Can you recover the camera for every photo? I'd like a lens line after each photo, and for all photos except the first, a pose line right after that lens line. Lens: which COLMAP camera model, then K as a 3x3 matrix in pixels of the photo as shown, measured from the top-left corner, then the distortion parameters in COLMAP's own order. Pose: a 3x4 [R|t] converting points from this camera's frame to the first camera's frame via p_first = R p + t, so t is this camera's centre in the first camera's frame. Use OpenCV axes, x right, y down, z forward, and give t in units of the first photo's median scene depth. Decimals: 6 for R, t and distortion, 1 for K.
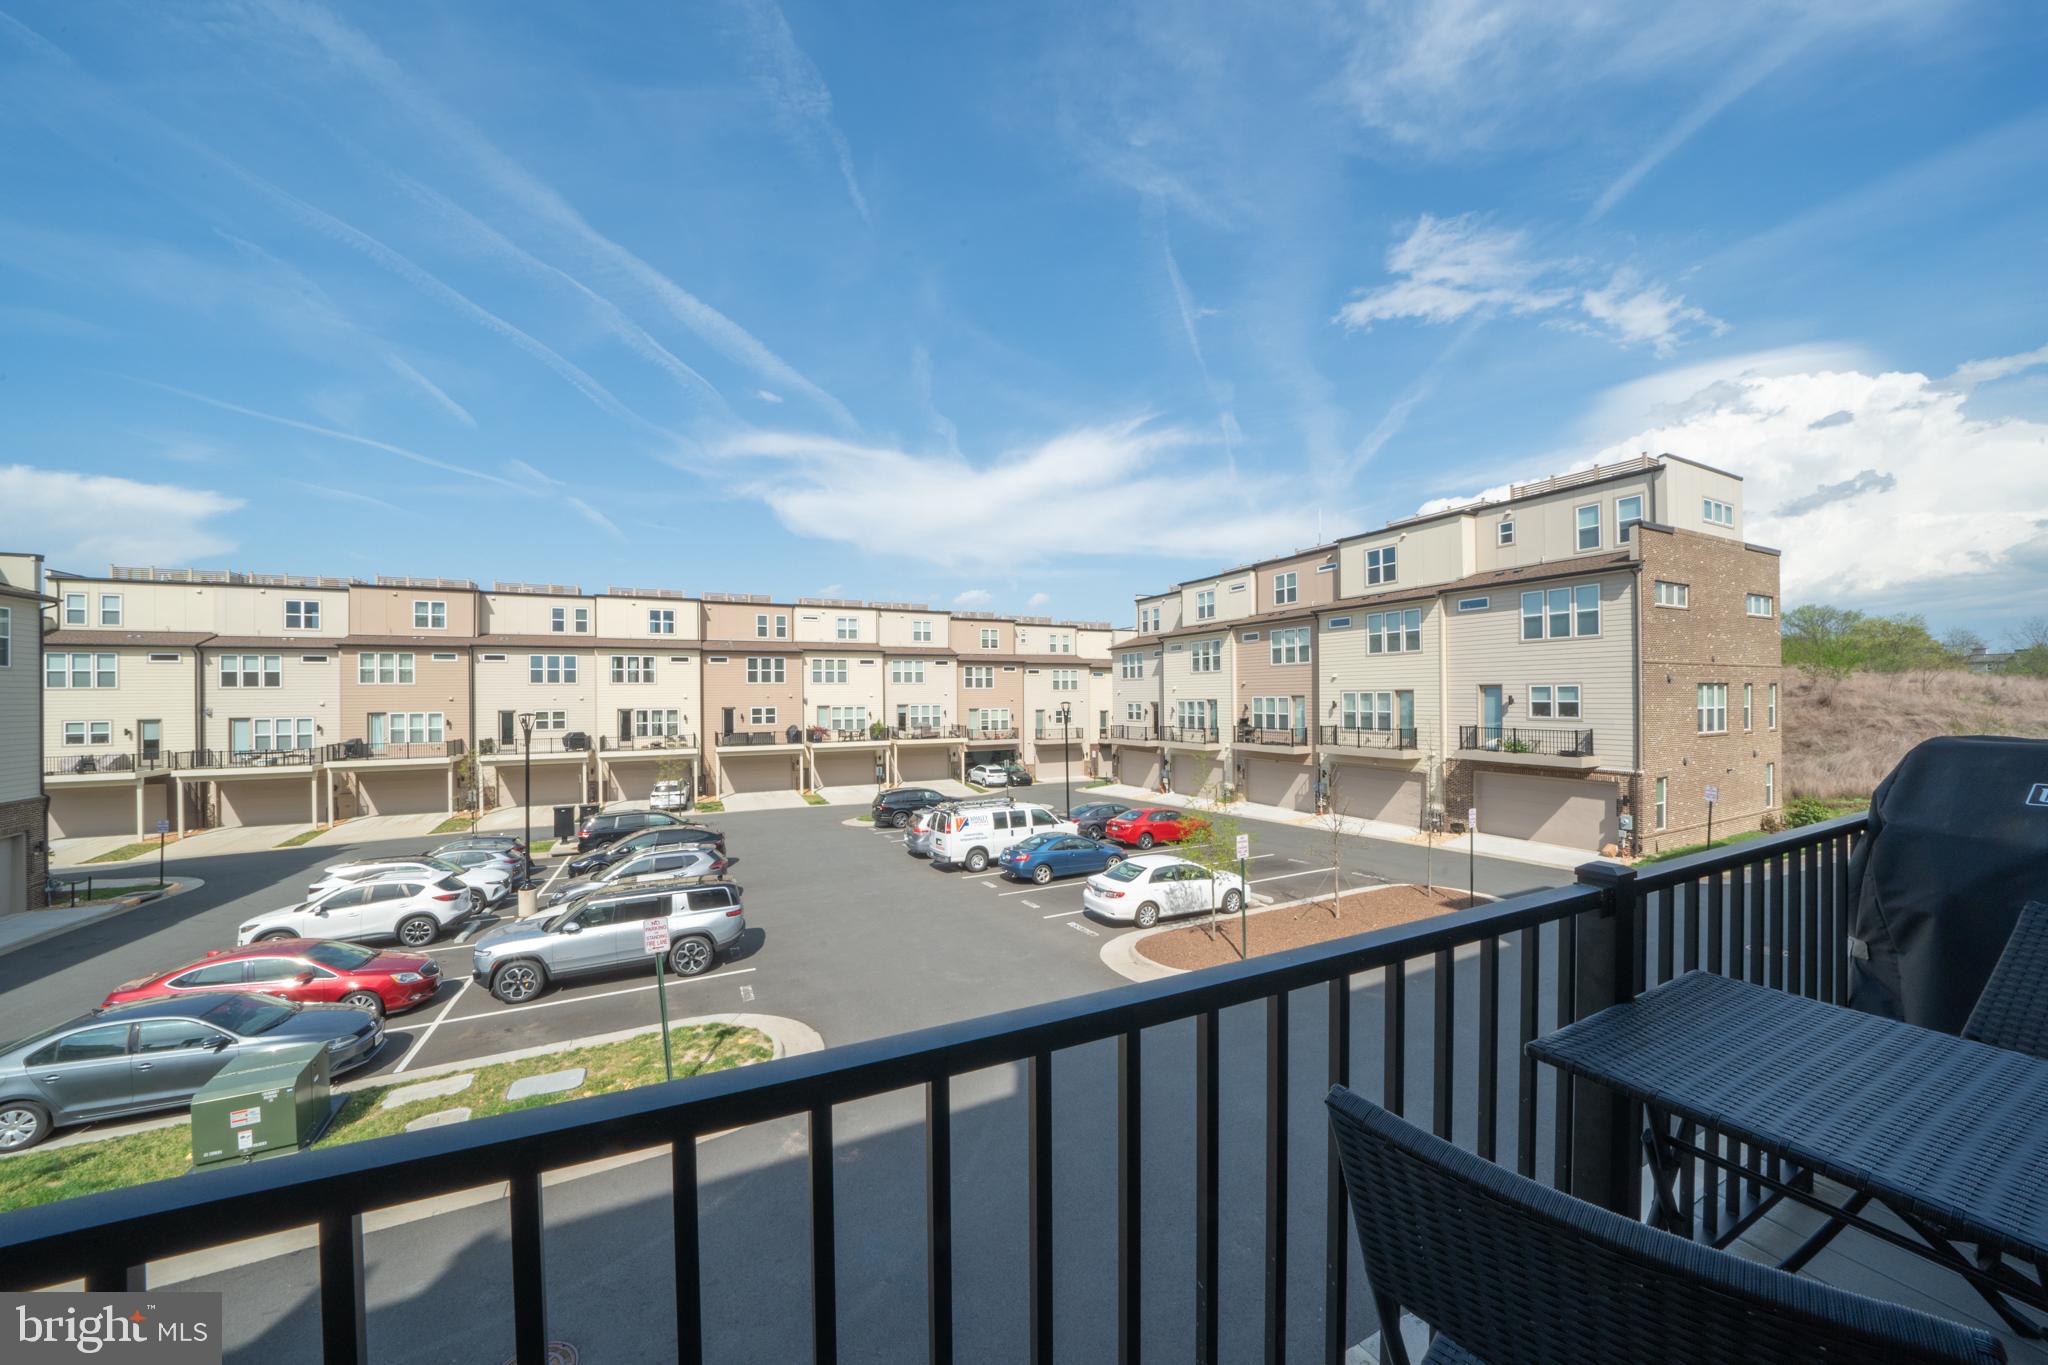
lens RADIAL K [[712.6, 0, 1013.6], [0, 712.6, 694.2], [0, 0, 1]] dist [-0.018176, 0.000522]
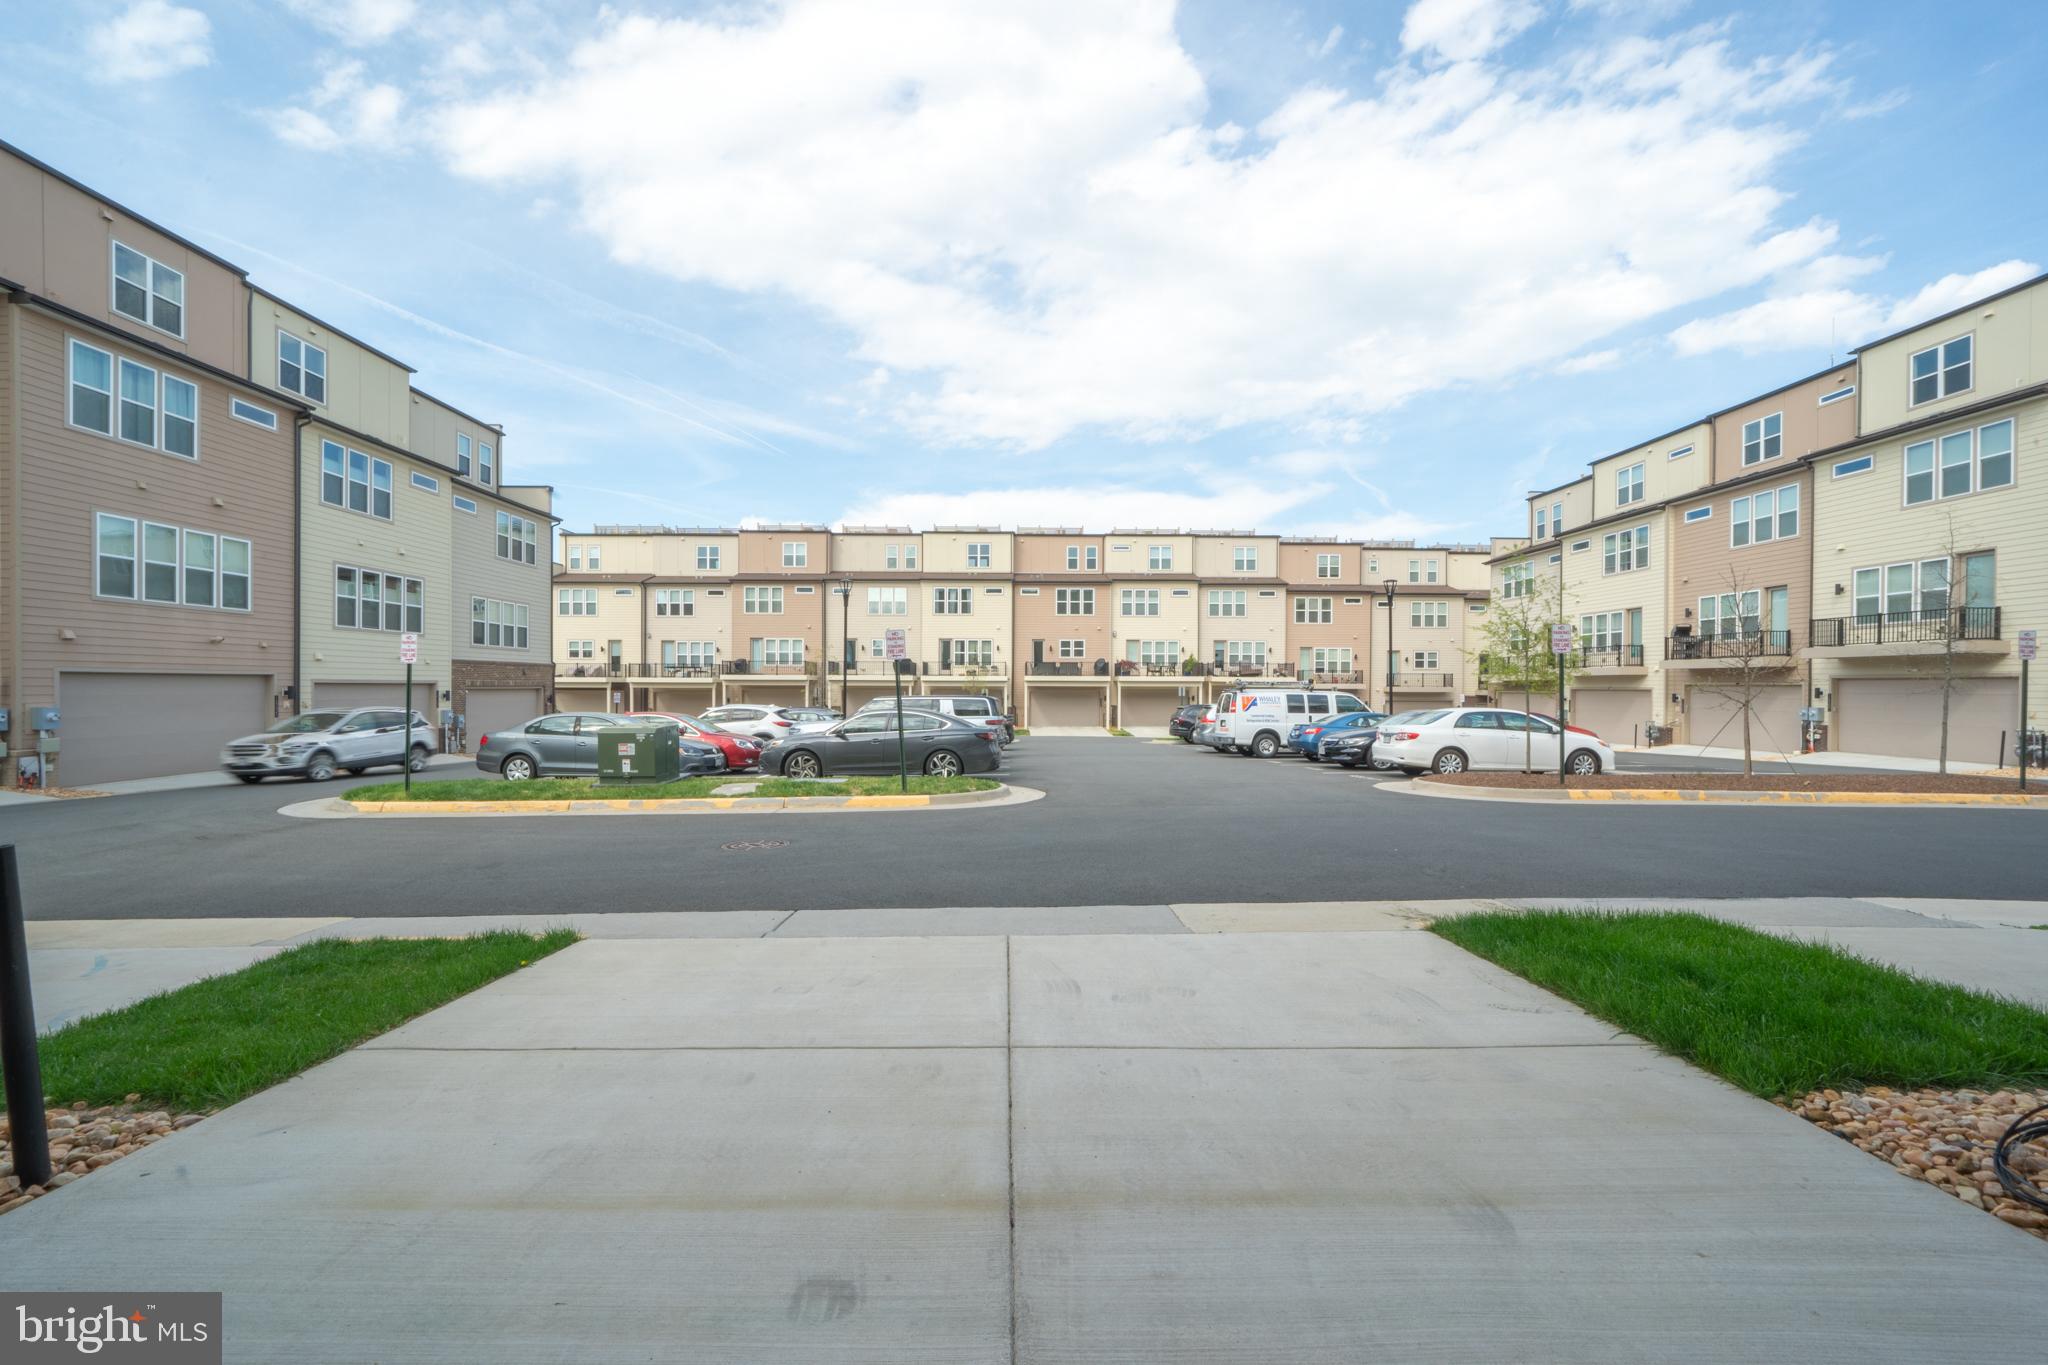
lens RADIAL K [[797.6, 0, 1017.2], [0, 797.6, 693.8], [0, 0, 1]] dist [-0.005656, 0.001401]
pose [[0.905163, 0.016005, -0.424763, 0.051290], [-0.010694, 0.999832, 0.014885, 0.090660], [0.424929, -0.008931, 0.905182, -0.019827]]
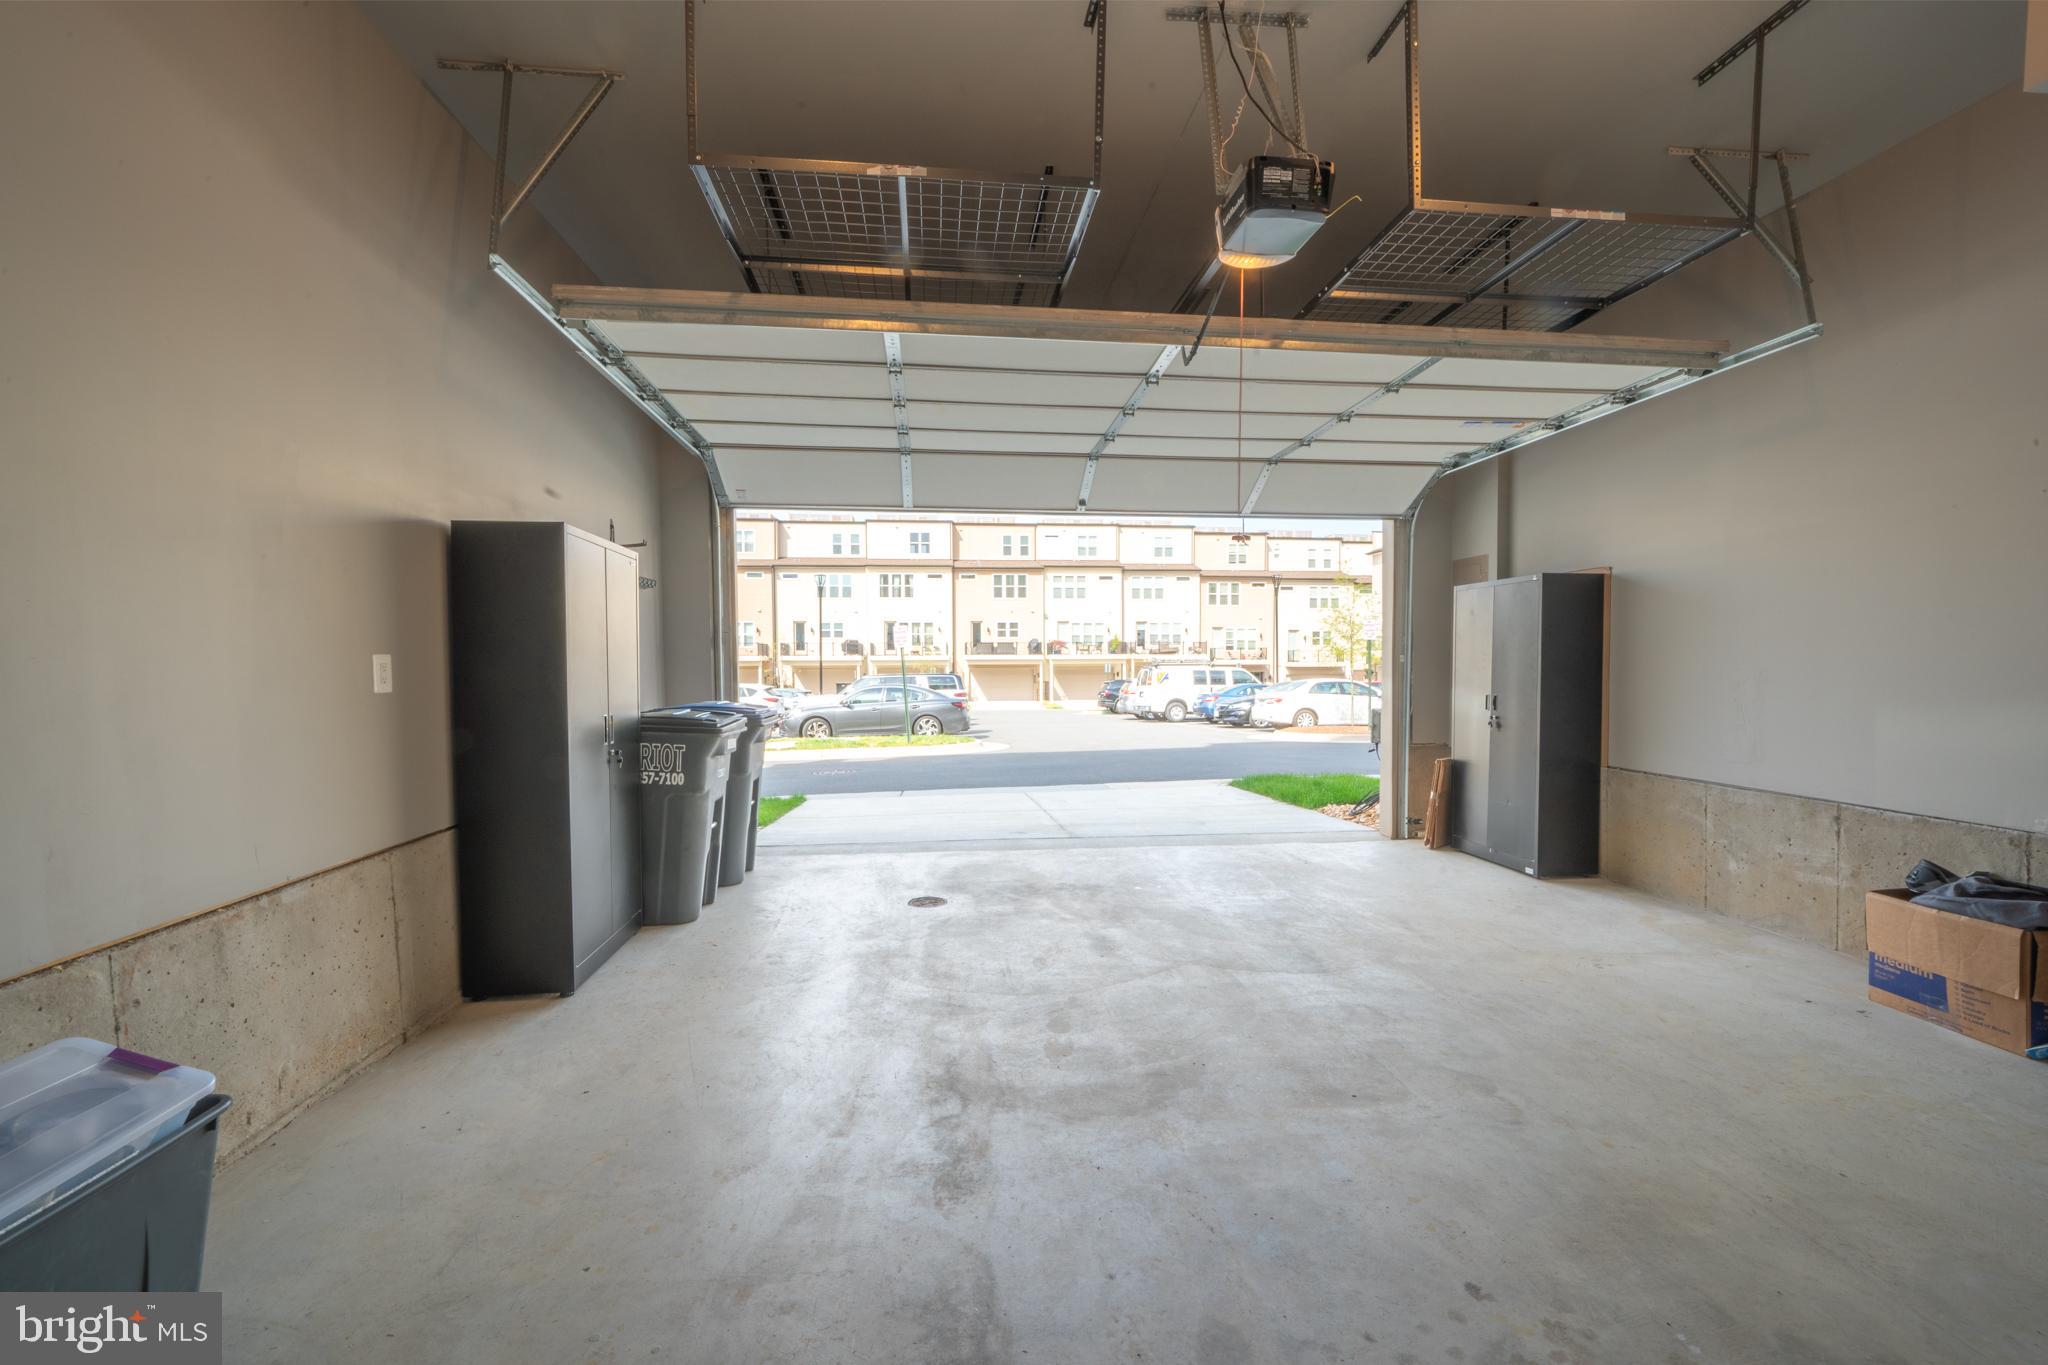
lens RADIAL K [[797.6, 0, 1017.2], [0, 797.6, 689.6], [0, 0, 1]] dist [-0.005656, 0.001401]
pose [[0.940074, 0.014212, -0.340674, 0.077120], [-0.001719, 0.999316, 0.036946, 0.089279], [0.340966, -0.034146, 0.939455, -0.128093]]
